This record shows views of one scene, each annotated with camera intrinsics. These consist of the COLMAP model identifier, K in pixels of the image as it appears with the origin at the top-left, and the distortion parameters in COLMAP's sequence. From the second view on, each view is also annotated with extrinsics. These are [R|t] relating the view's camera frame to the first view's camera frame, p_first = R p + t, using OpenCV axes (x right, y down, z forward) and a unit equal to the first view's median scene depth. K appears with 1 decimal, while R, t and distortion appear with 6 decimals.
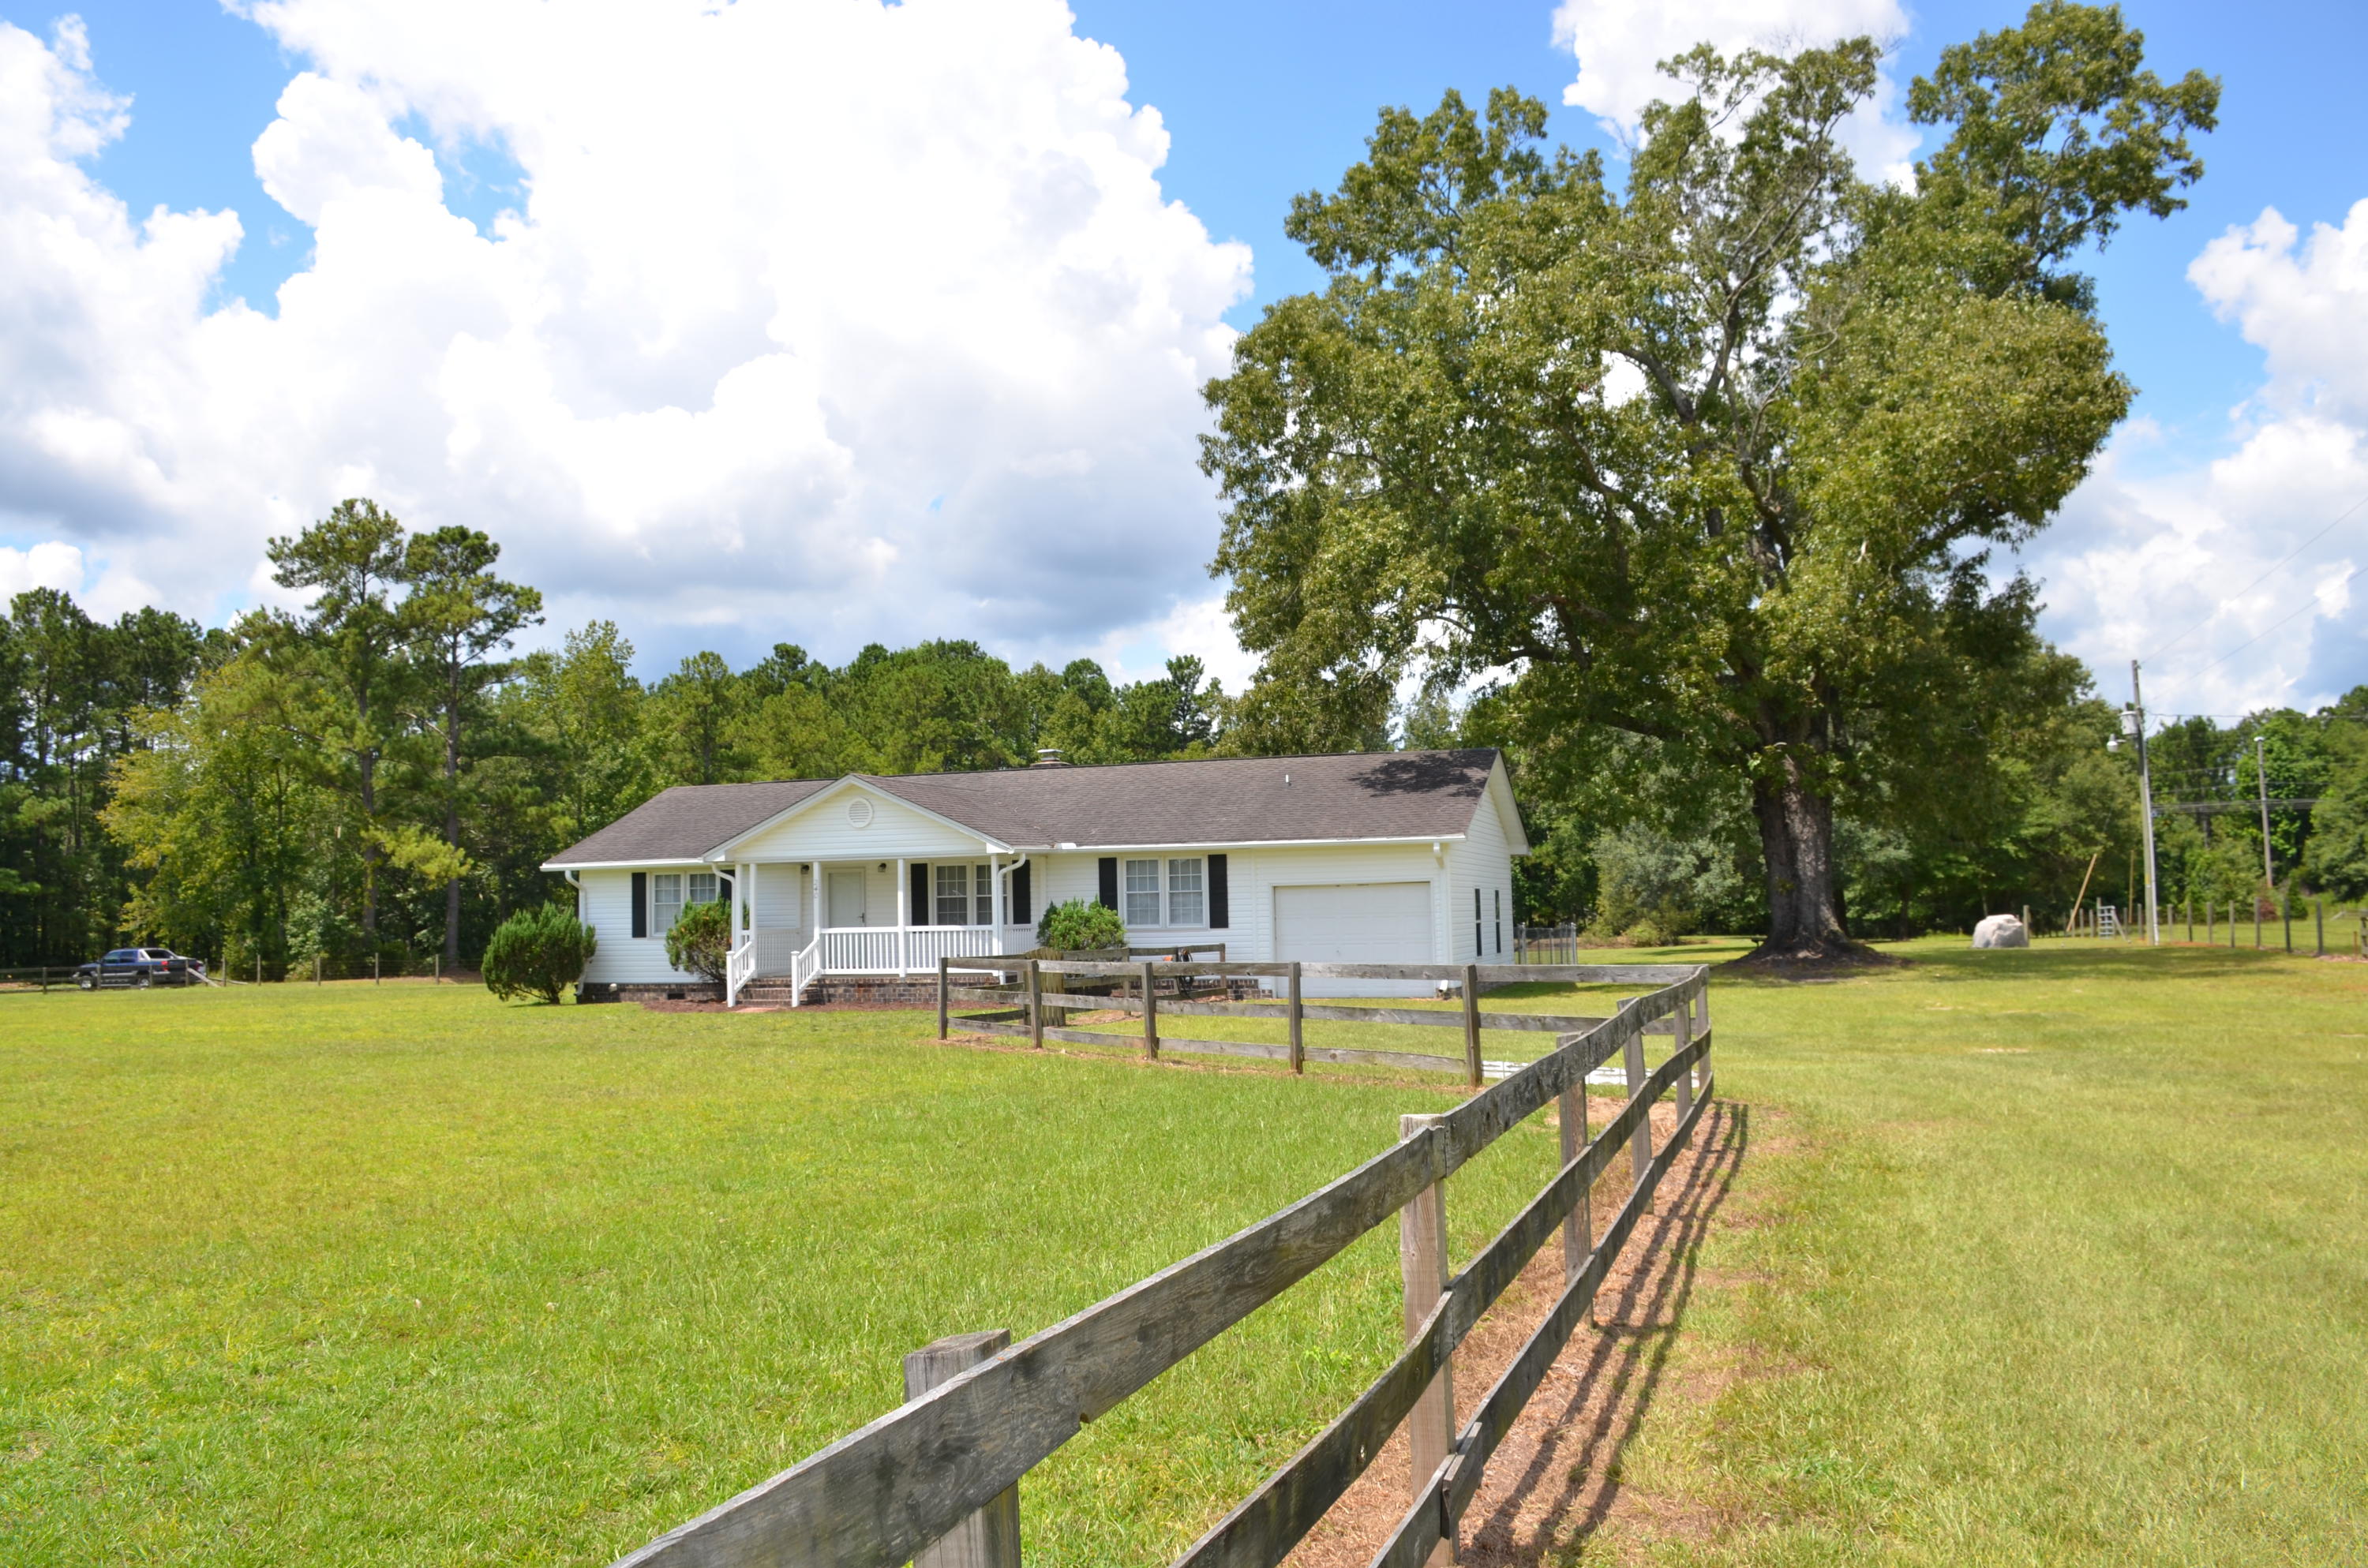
lens RADIAL K [[1831.5, 0, 1170.9], [0, 1831.5, 796.5], [0, 0, 1]] dist [-0.157204, 0.108503]
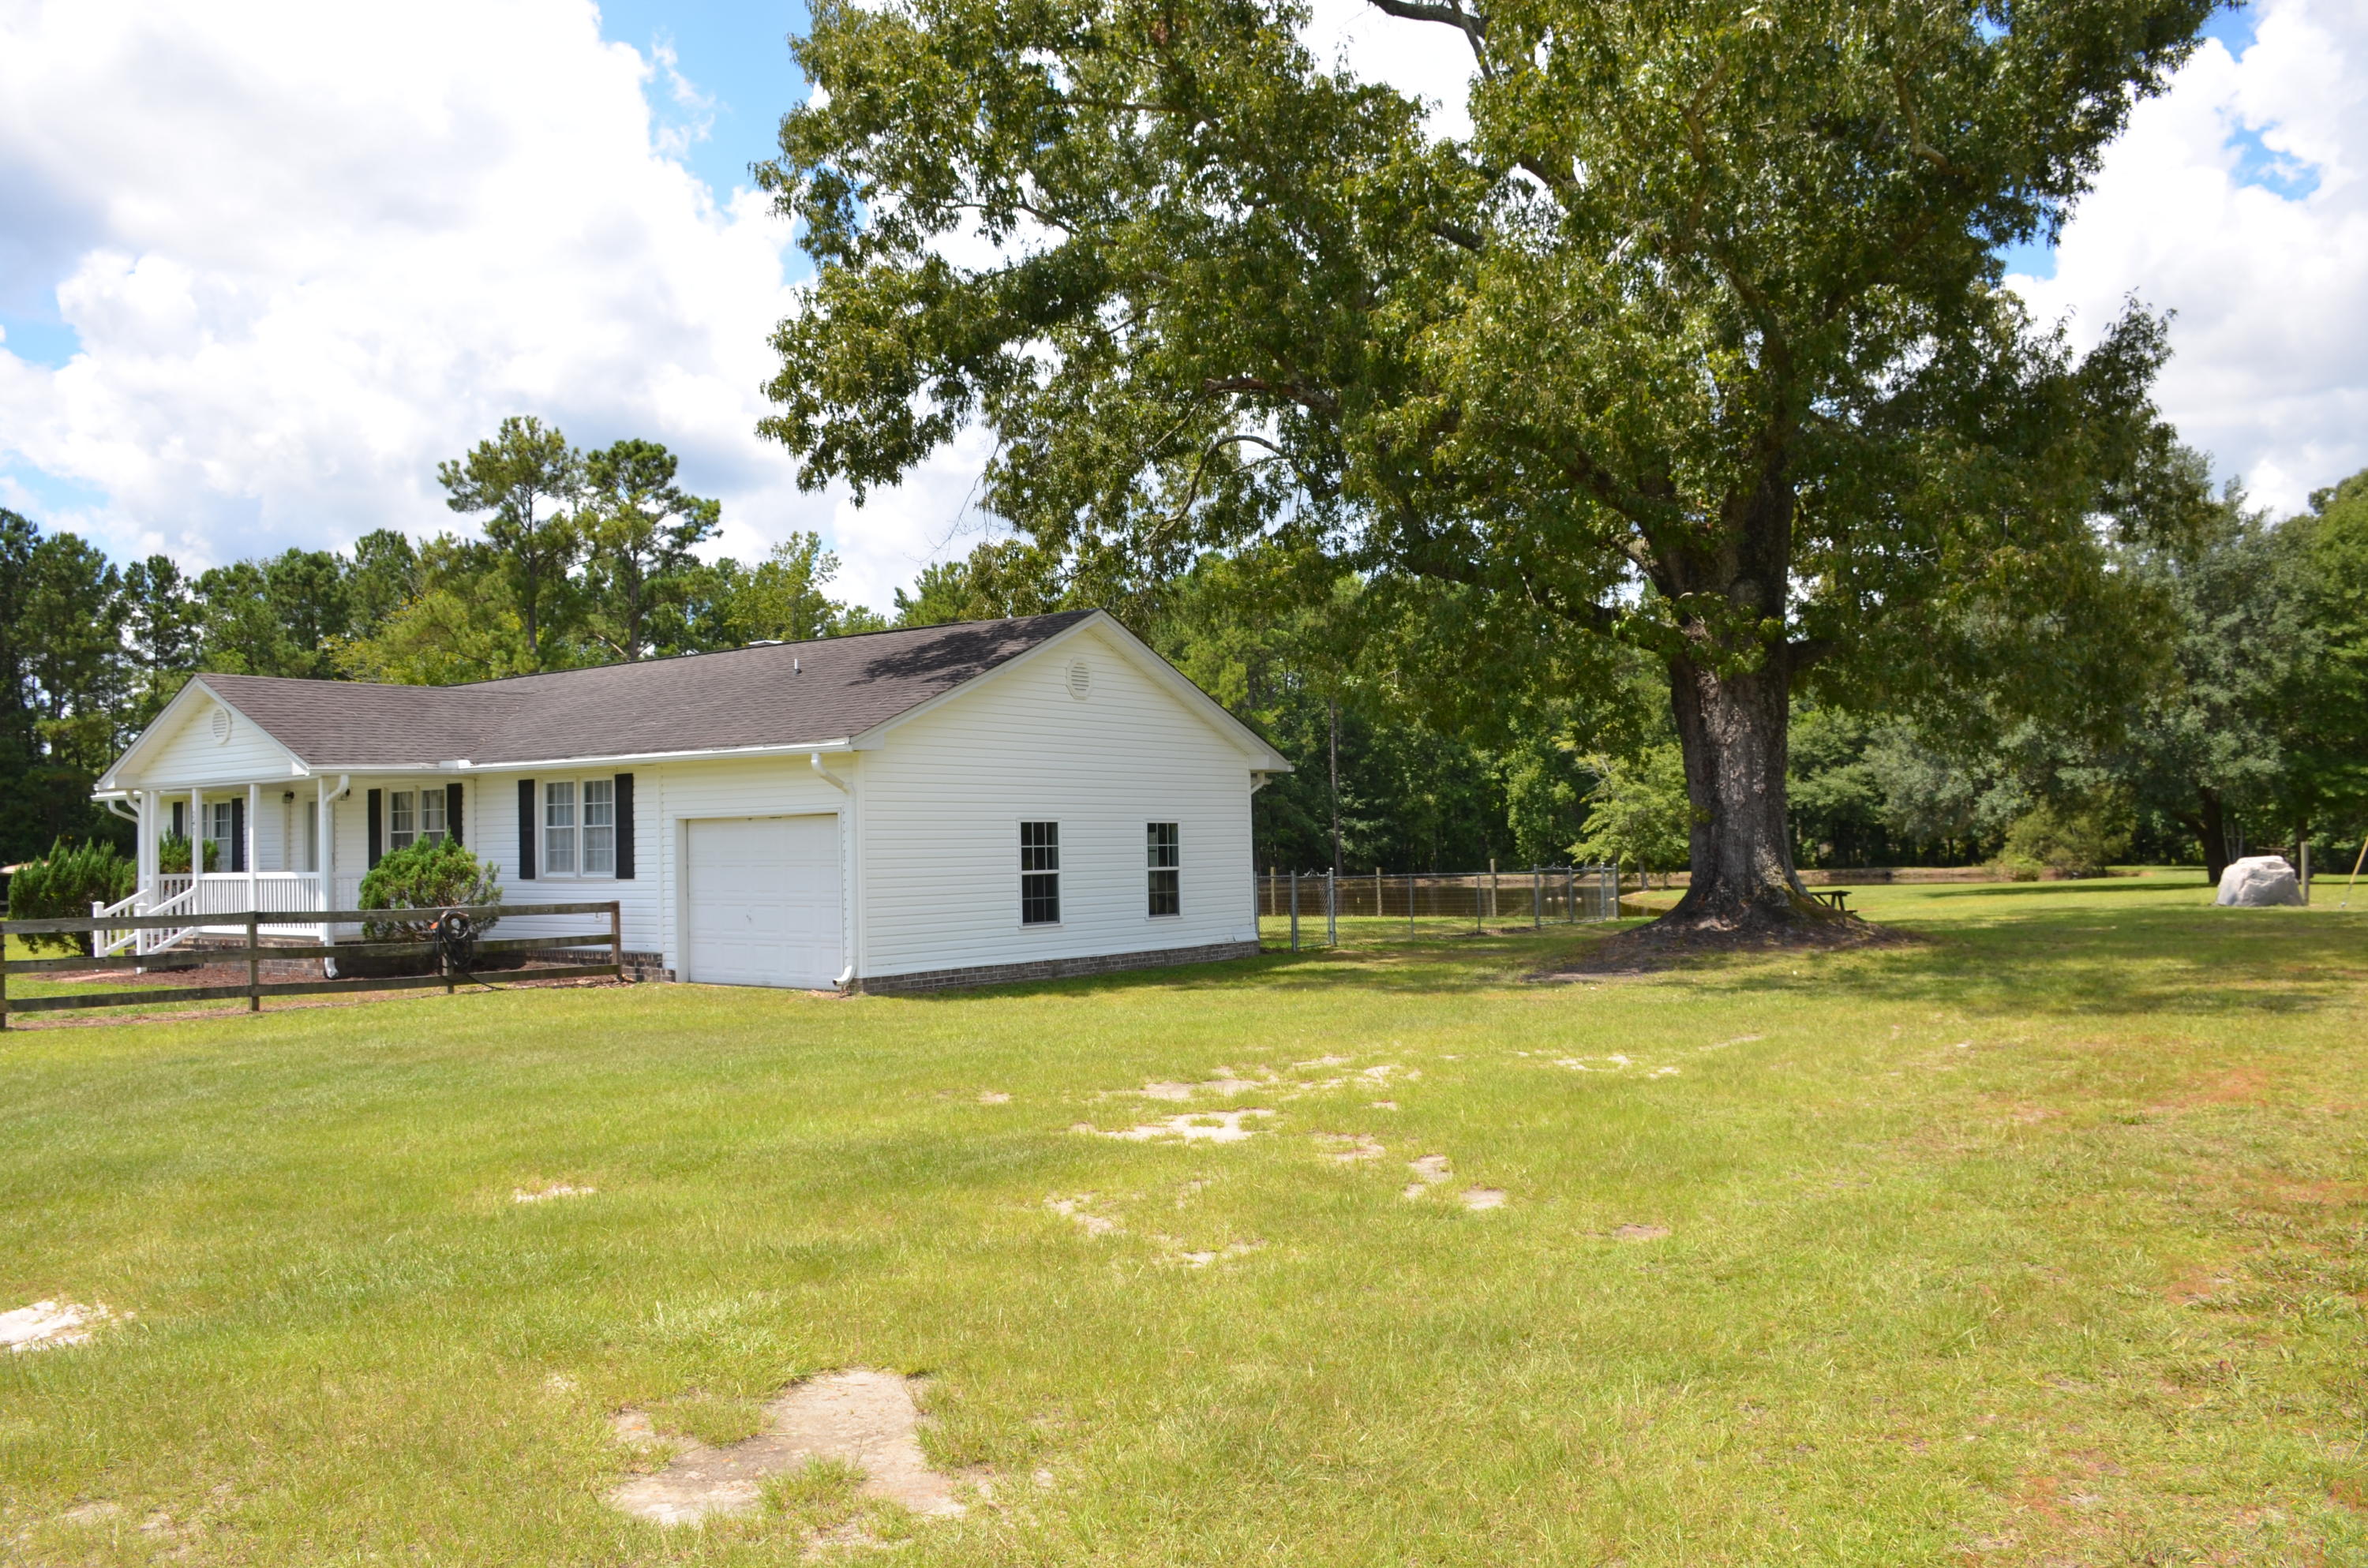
lens RADIAL K [[1827.7, 0, 1169.9], [0, 1827.7, 803.8], [0, 0, 1]] dist [-0.155631, 0.103582]
pose [[0.955205, -0.003504, -0.295924, 0.187686], [0.017796, 0.998800, 0.045619, 0.006659], [0.295409, -0.048842, 0.954121, 0.174863]]
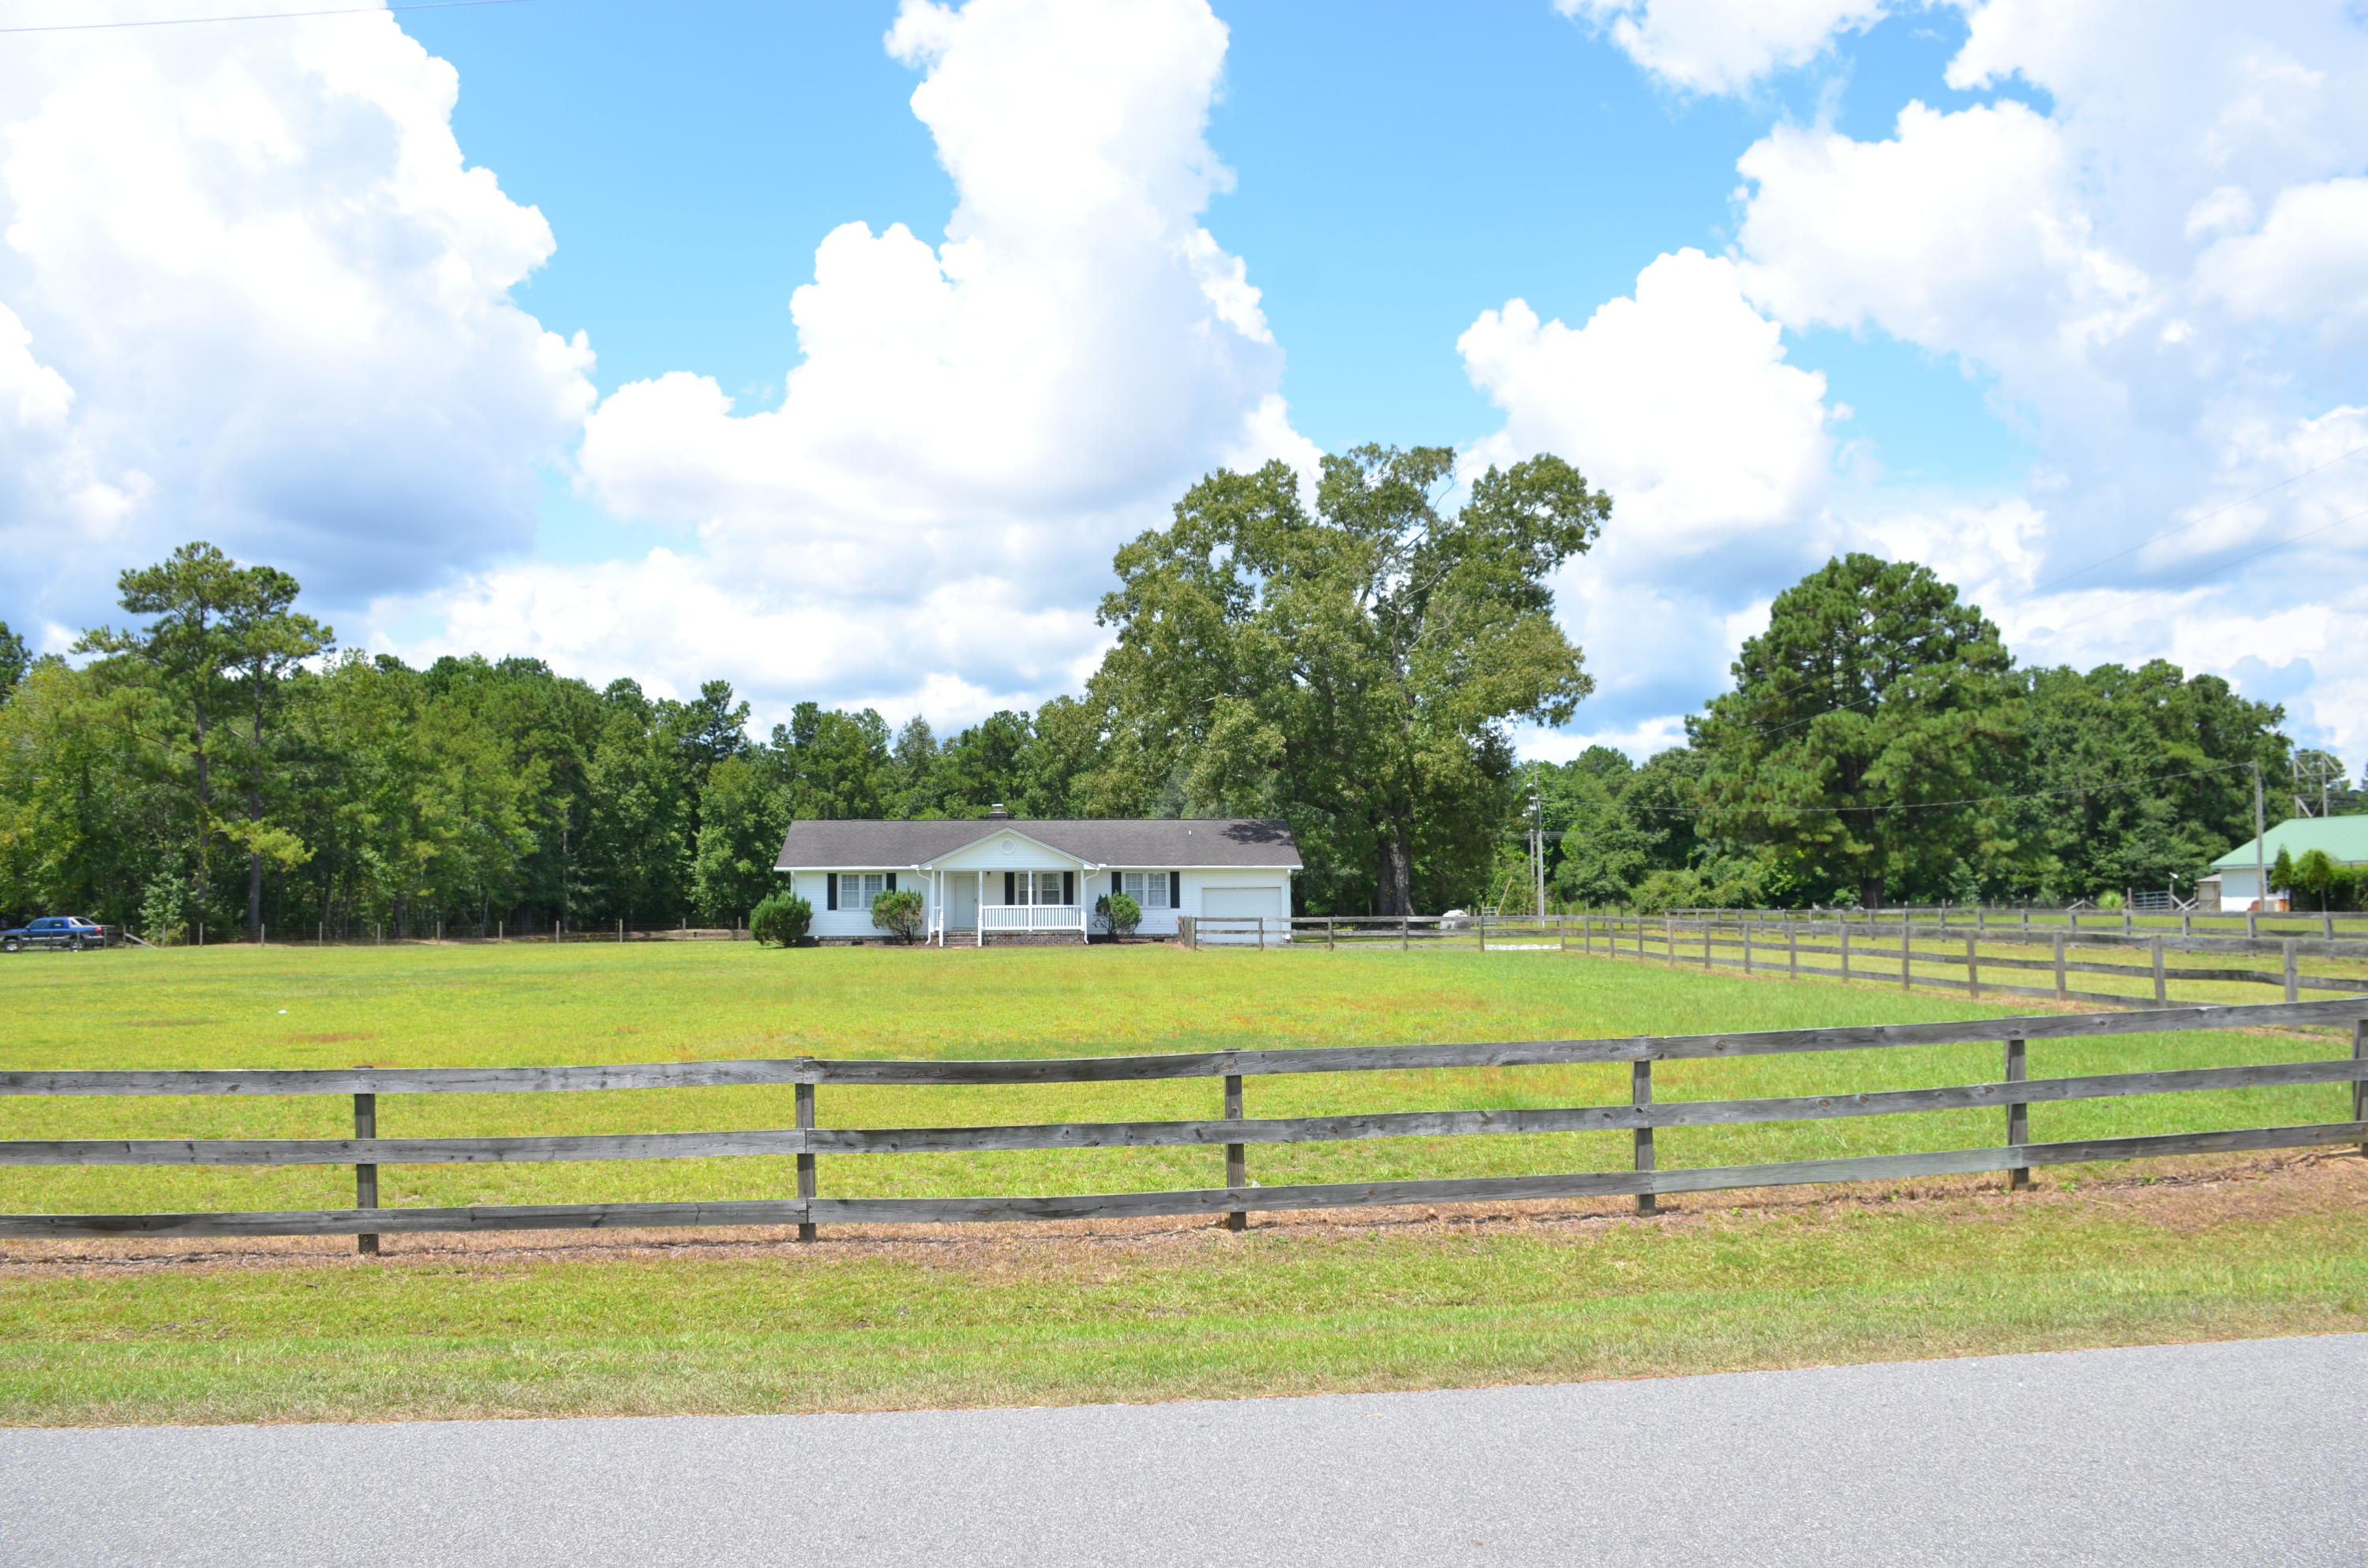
lens RADIAL K [[1827.7, 0, 1169.9], [0, 1827.7, 803.8], [0, 0, 1]] dist [-0.155631, 0.103582]
pose [[0.925371, 0.034598, 0.377481, -0.321728], [-0.037381, 0.999301, 0.000048, -0.018444], [-0.377216, -0.014155, 0.926017, -0.370875]]
